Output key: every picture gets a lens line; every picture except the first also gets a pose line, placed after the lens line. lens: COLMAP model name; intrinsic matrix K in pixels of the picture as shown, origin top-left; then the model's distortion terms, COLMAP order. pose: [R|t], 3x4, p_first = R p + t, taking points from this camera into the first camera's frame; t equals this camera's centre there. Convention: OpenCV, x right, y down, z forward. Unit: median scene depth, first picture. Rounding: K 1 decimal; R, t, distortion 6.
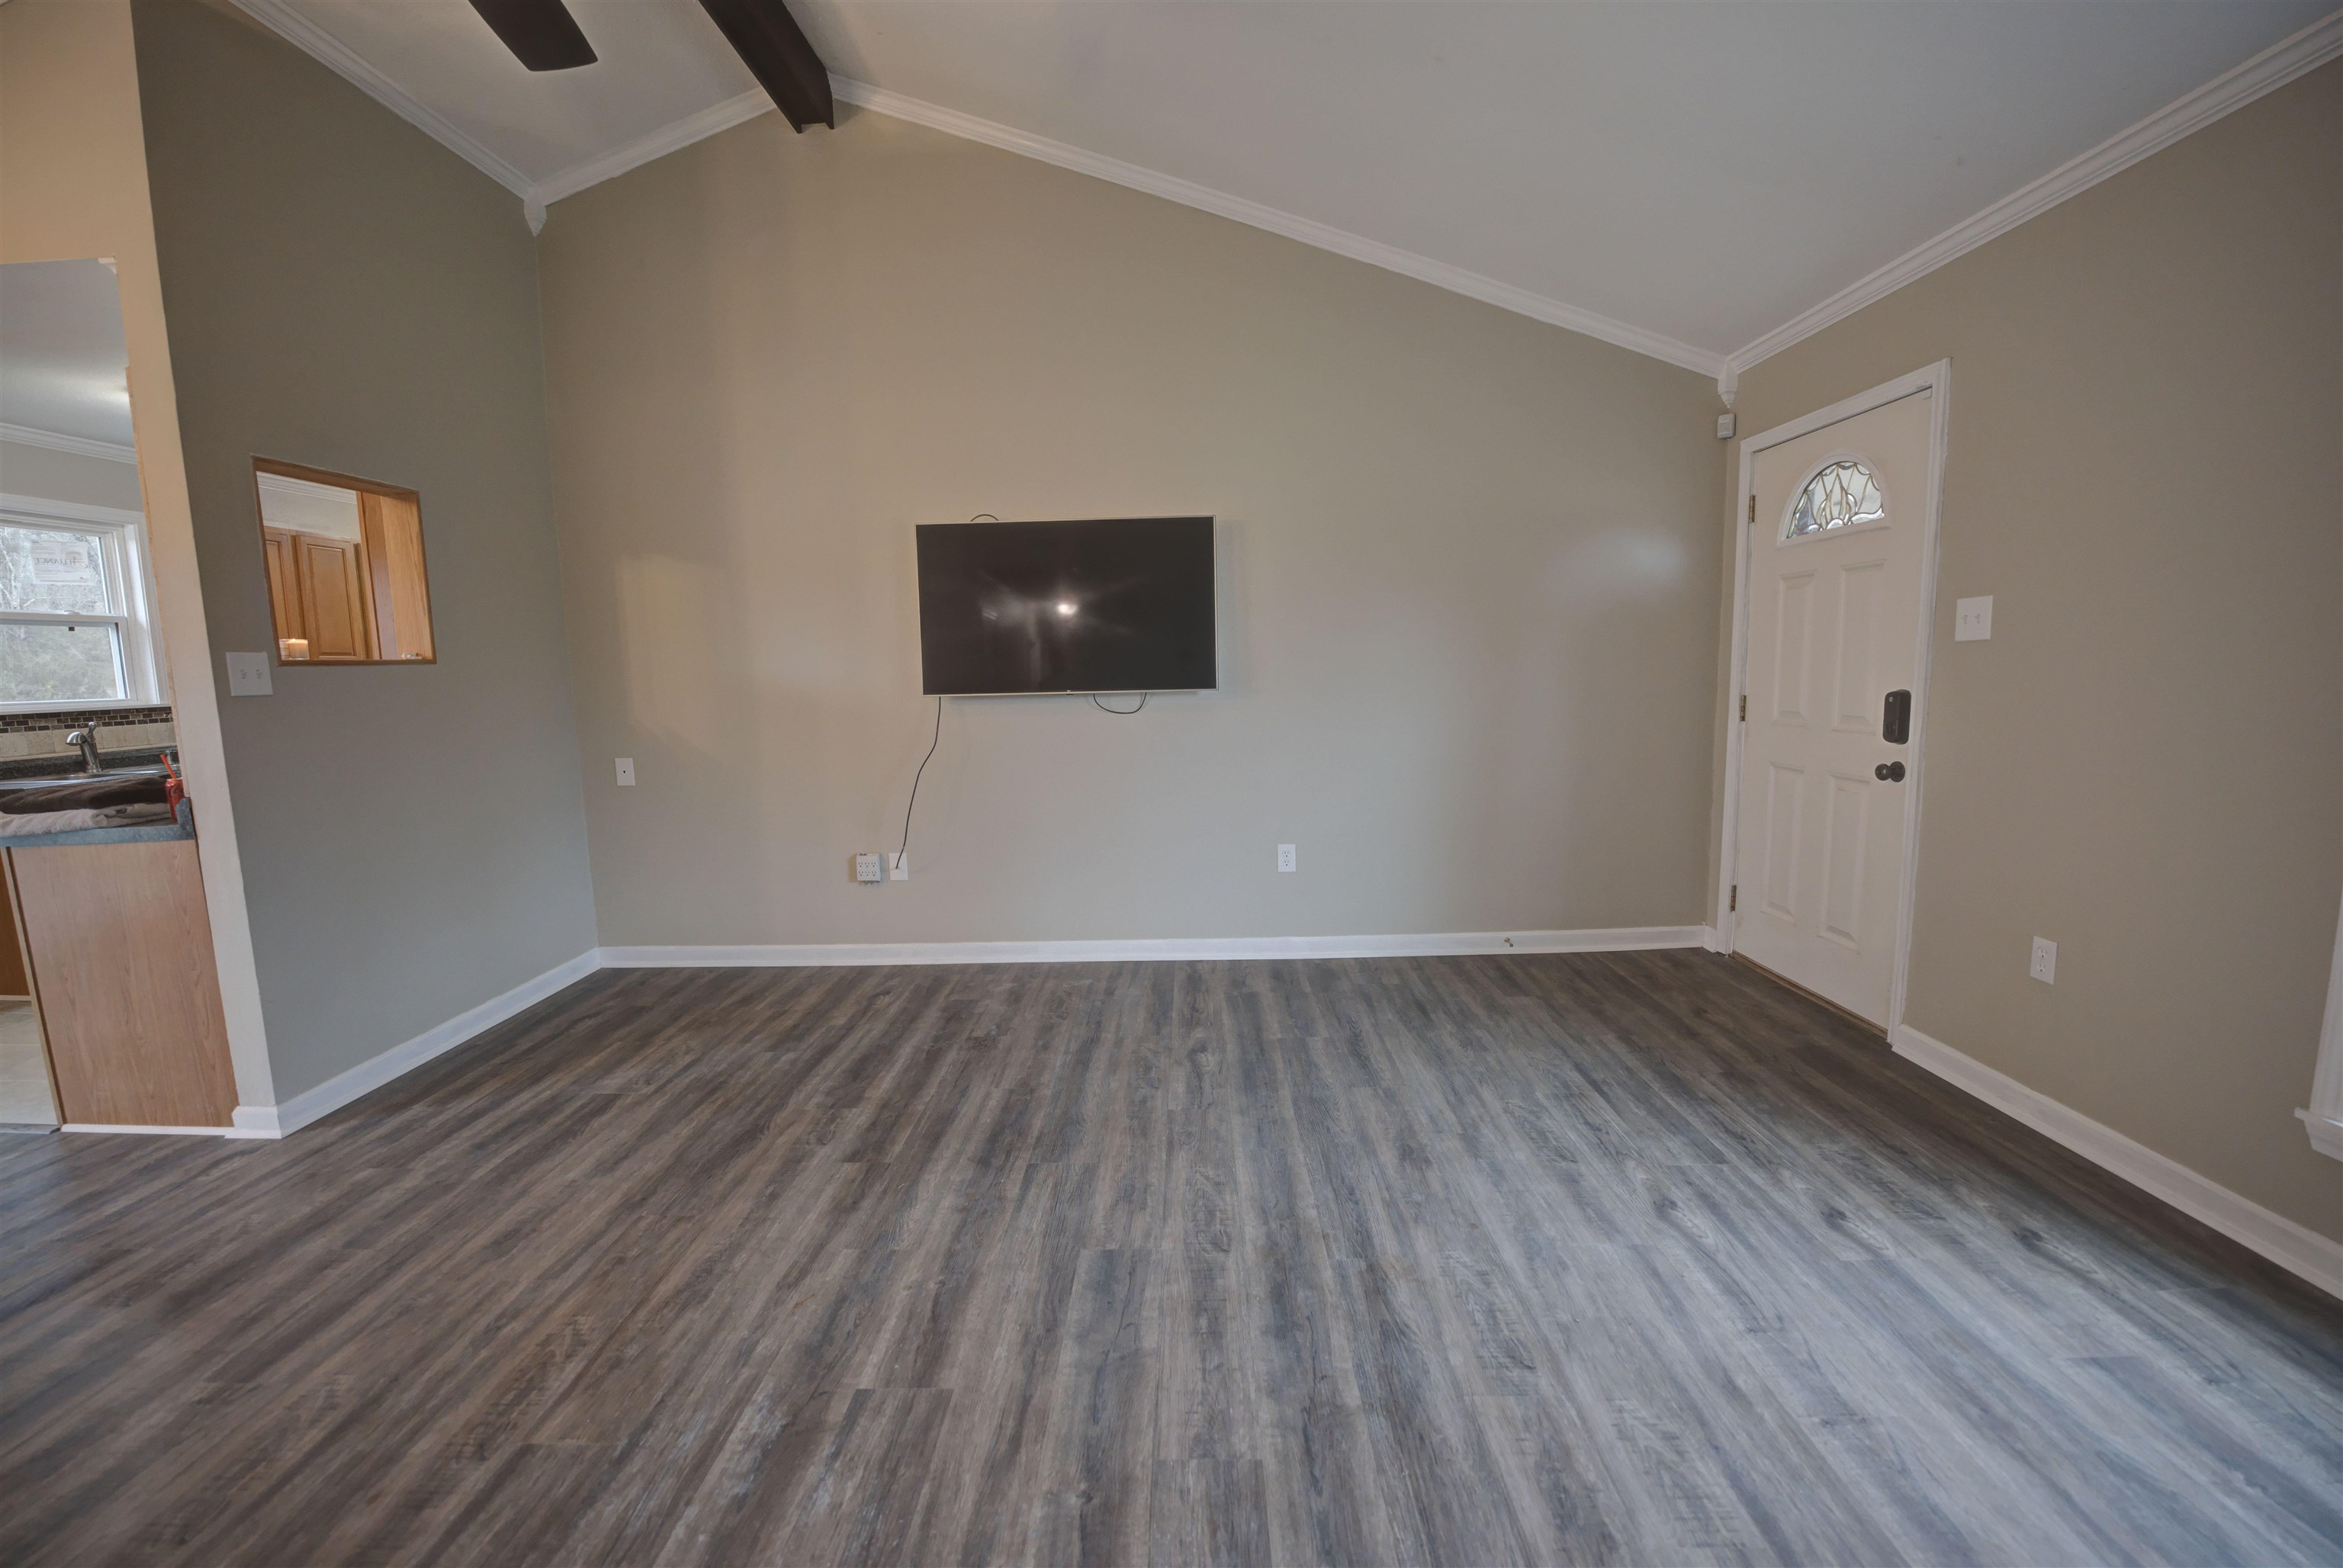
lens RADIAL K [[940.1, 0, 1169.3], [0, 940.1, 784.9], [0, 0, 1]] dist [-0.023114, 0.001243]
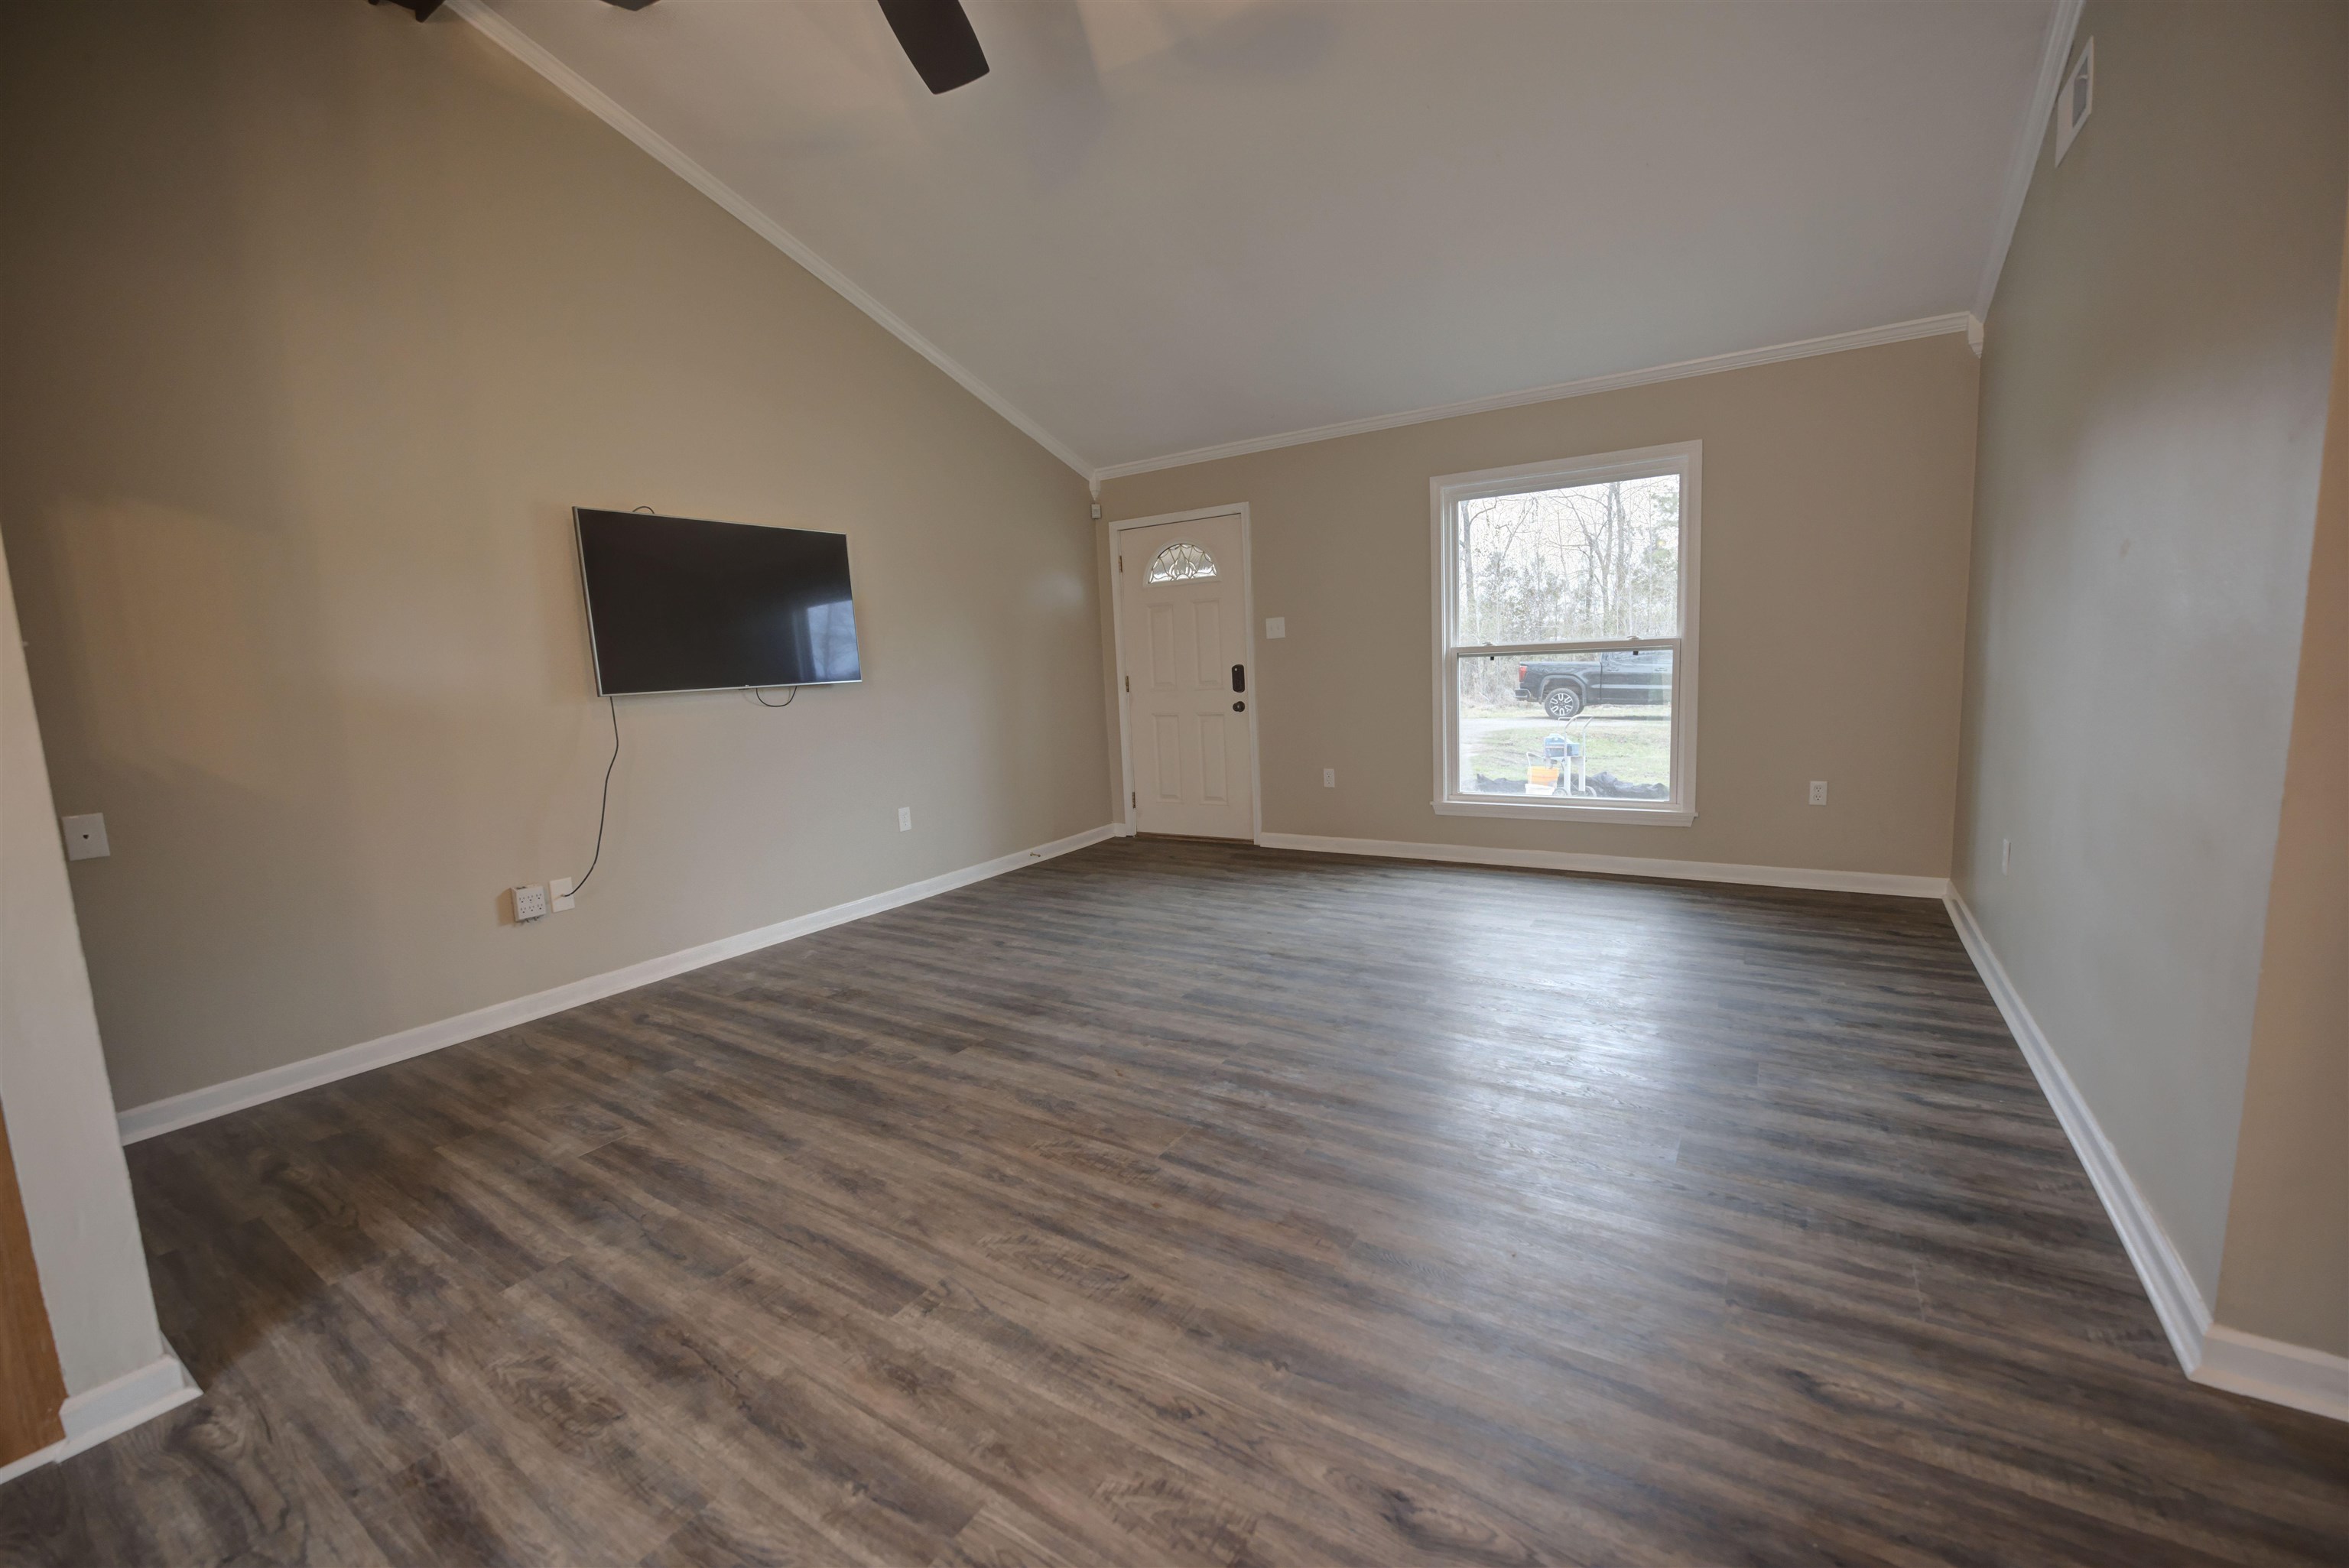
lens RADIAL K [[942.4, 0, 1172.5], [0, 942.4, 793.6], [0, 0, 1]] dist [-0.023114, 0.001243]
pose [[0.524381, -0.122107, 0.842683, -1.089161], [0.142079, 0.988337, 0.054801, 0.042194], [-0.839547, 0.090991, 0.535614, 0.078470]]
